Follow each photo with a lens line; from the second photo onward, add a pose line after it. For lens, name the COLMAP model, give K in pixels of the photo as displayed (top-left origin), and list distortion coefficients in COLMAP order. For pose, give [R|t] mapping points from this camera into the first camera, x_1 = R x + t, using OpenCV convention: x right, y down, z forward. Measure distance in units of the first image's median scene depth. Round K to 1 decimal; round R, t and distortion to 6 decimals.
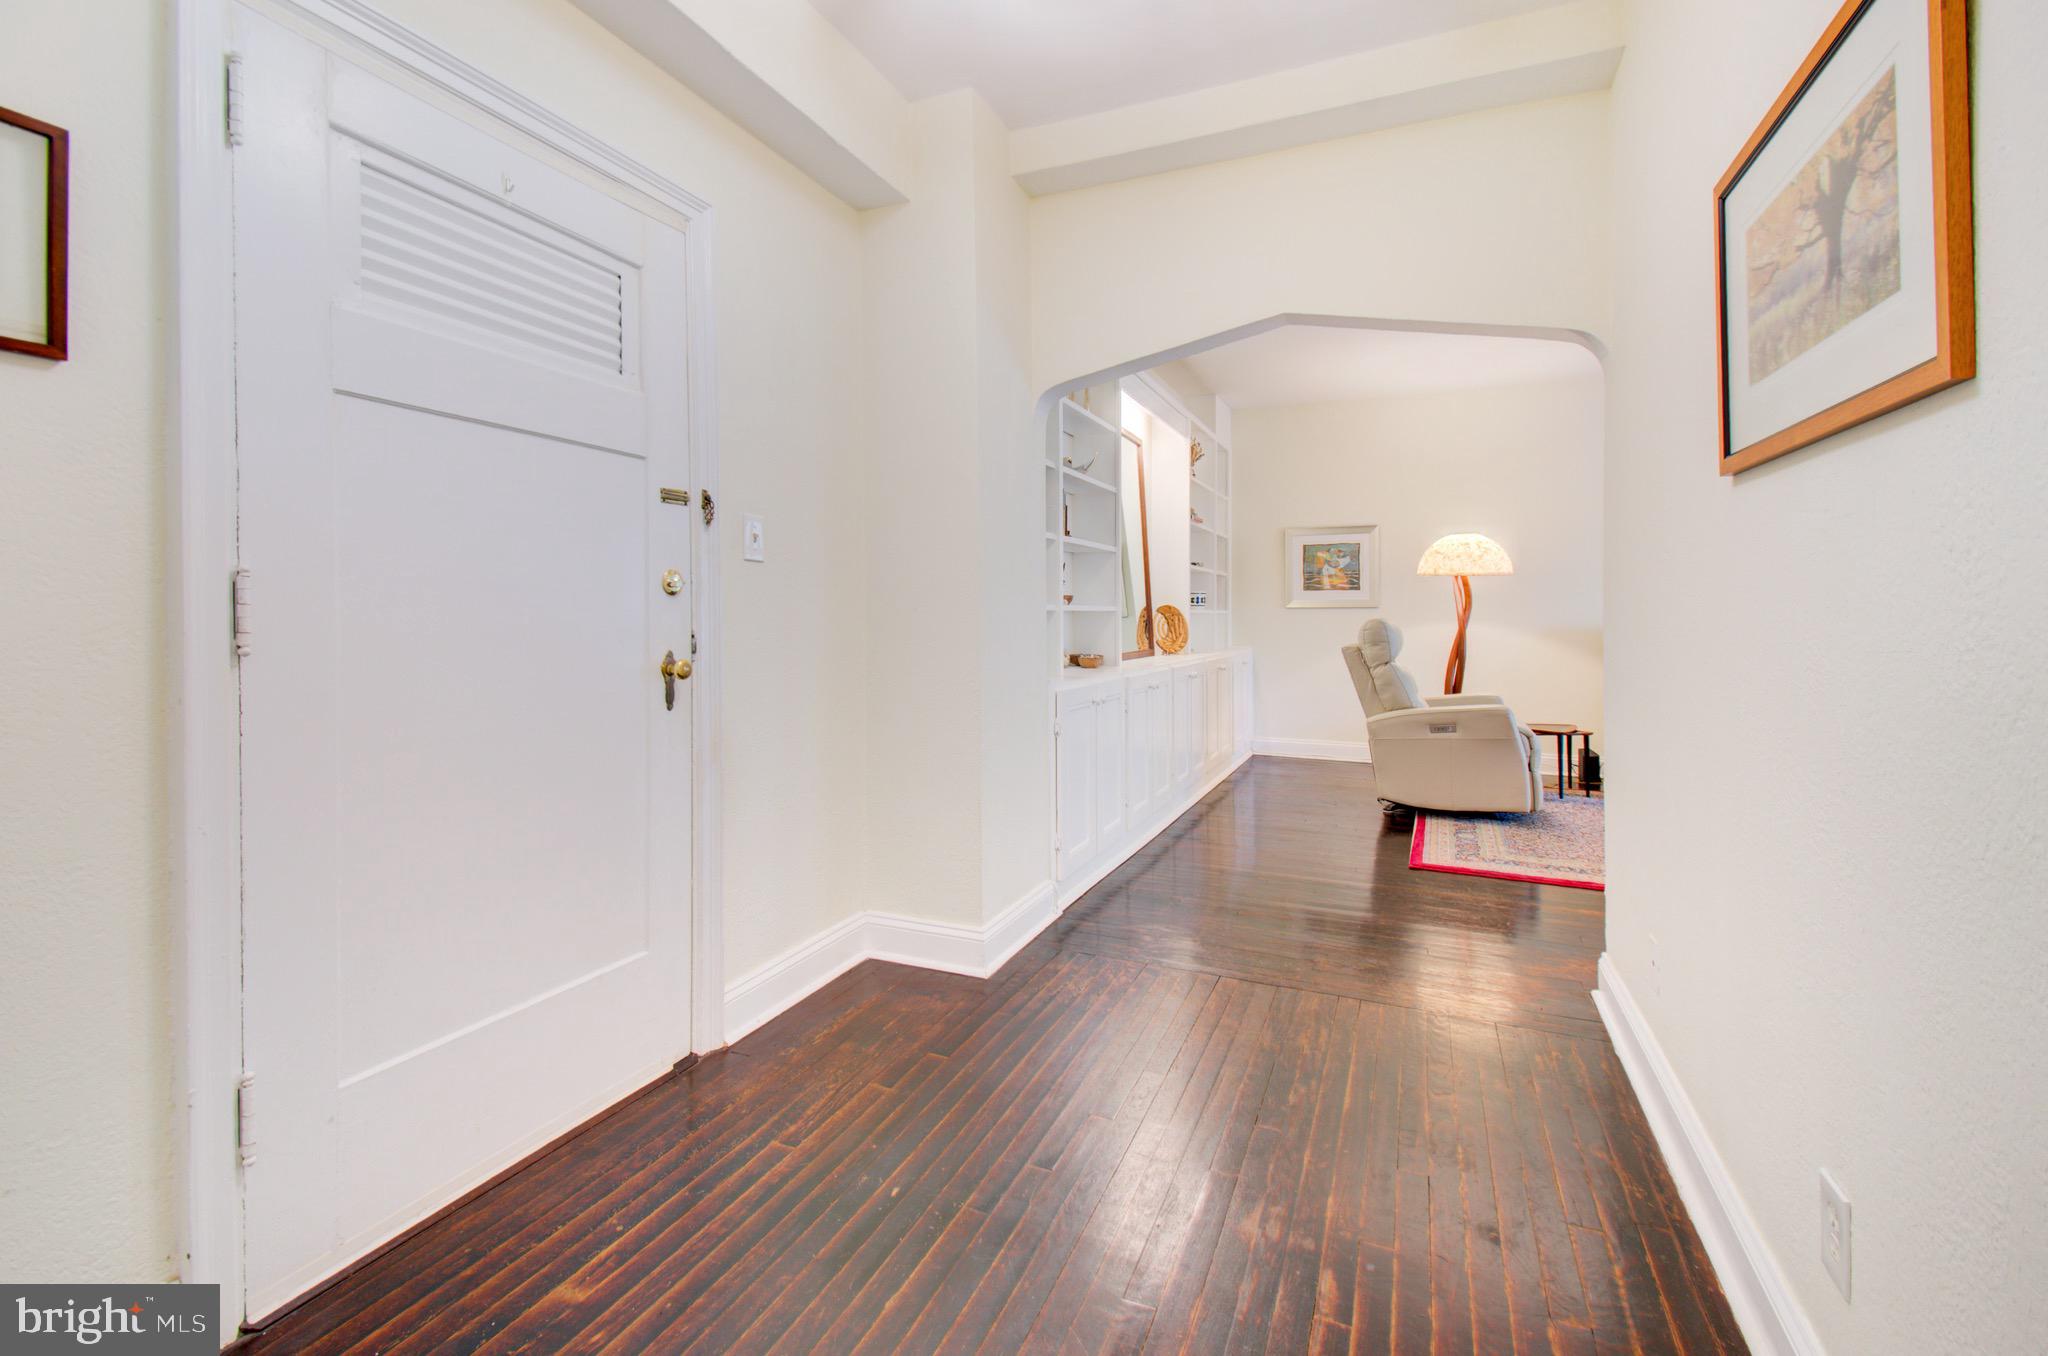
lens RADIAL K [[900.0, 0, 1028.4], [0, 900.0, 605.2], [0, 0, 1]] dist [0.025660, -0.000294]
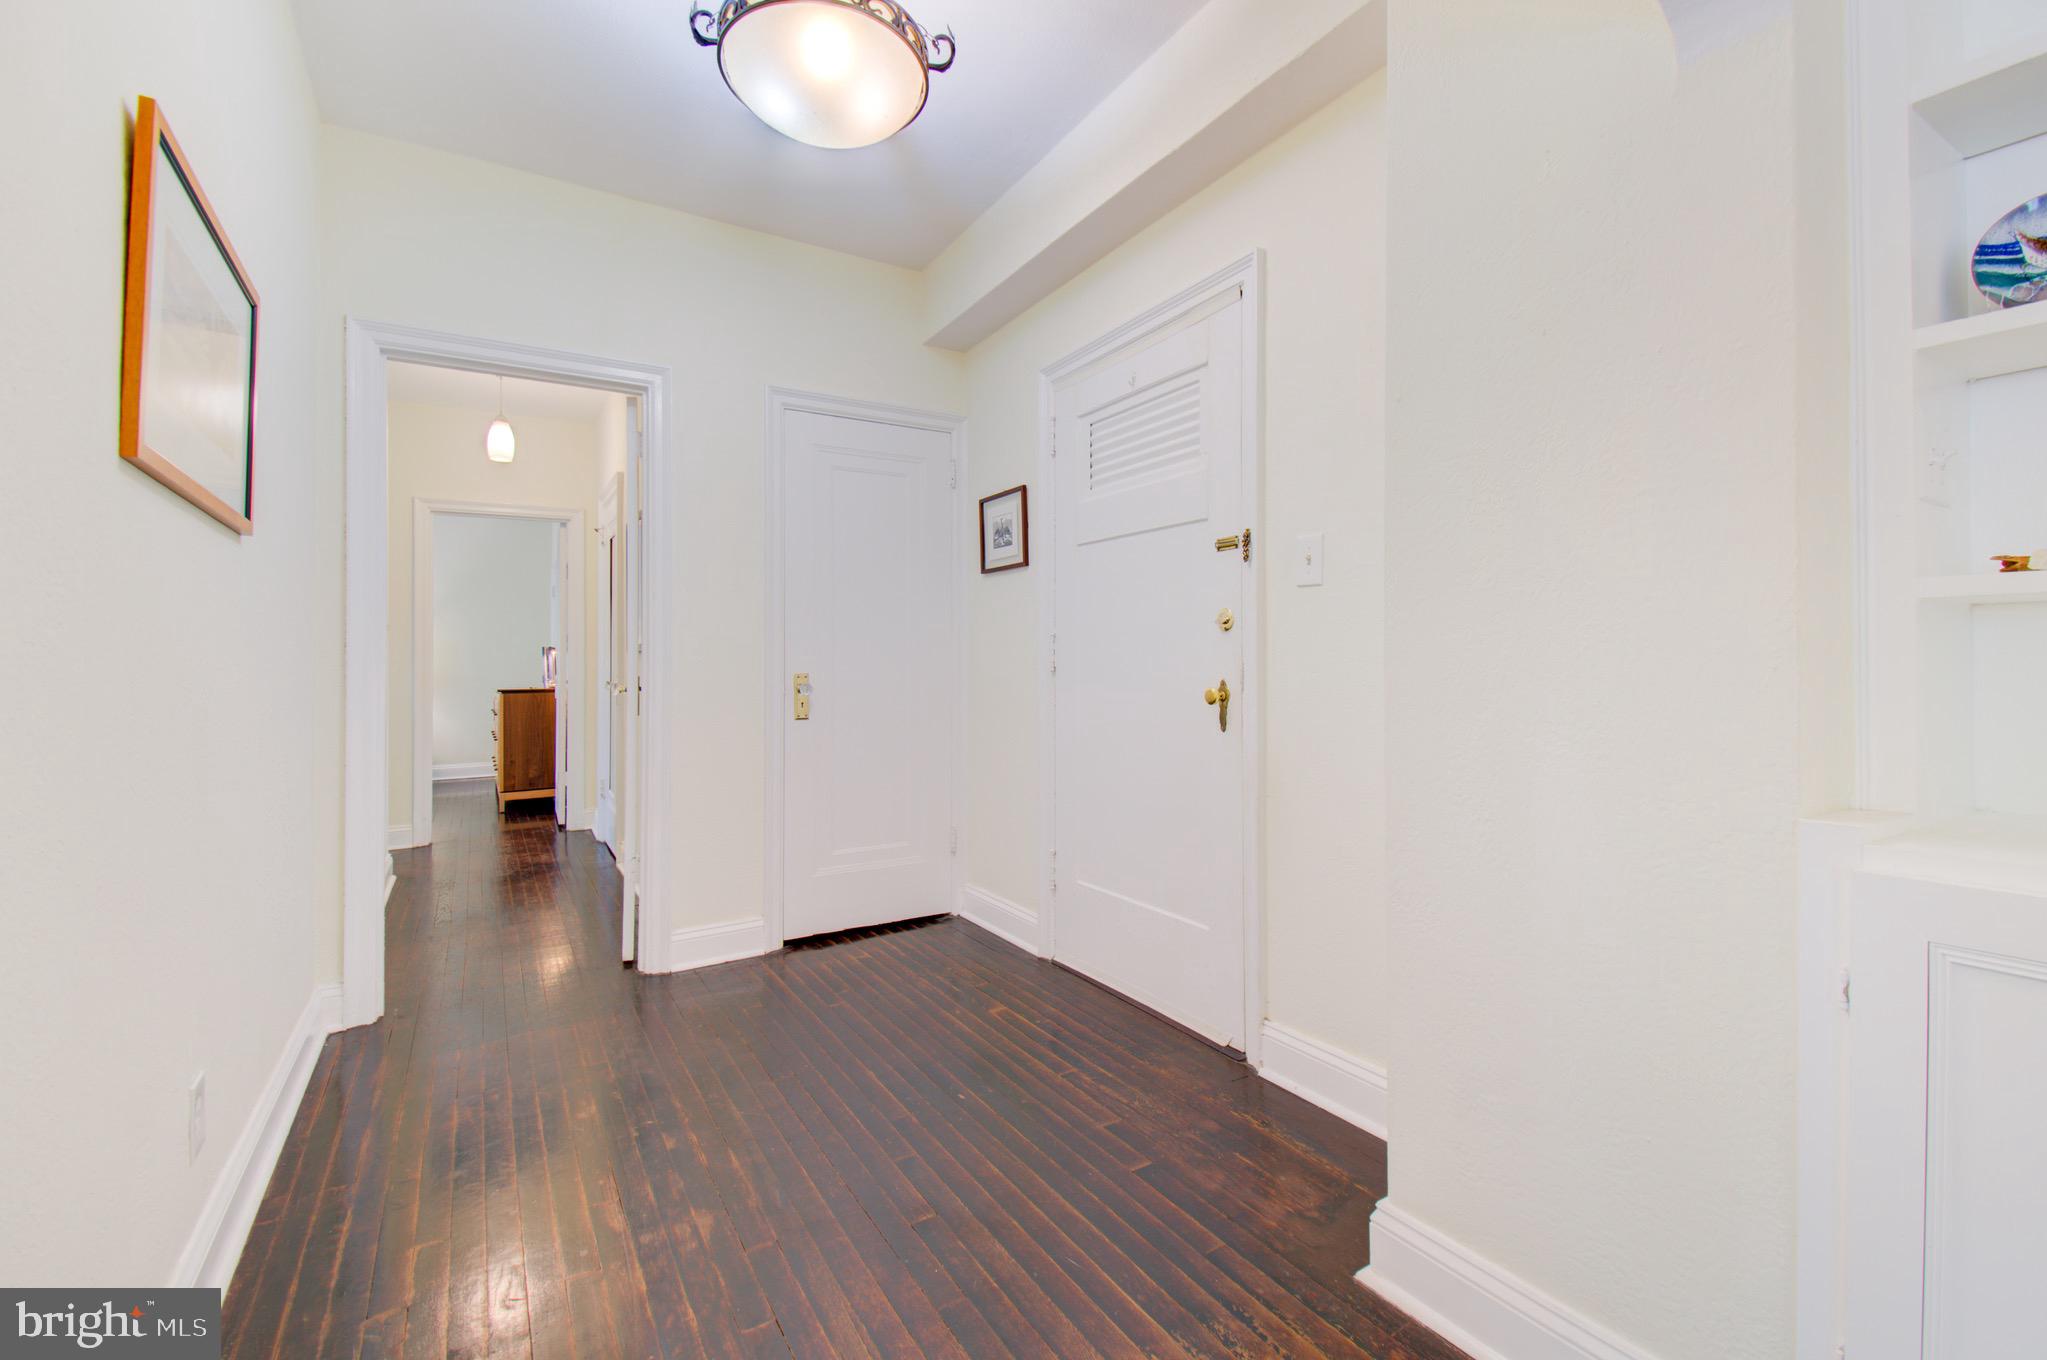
lens RADIAL K [[899.6, 0, 1027.9], [0, 899.6, 607.2], [0, 0, 1]] dist [0.025660, -0.000294]
pose [[-0.574310, -0.047090, -0.817282, 0.769378], [0.014671, 0.997592, -0.067788, 0.039034], [0.818506, -0.050922, -0.572236, 1.619461]]
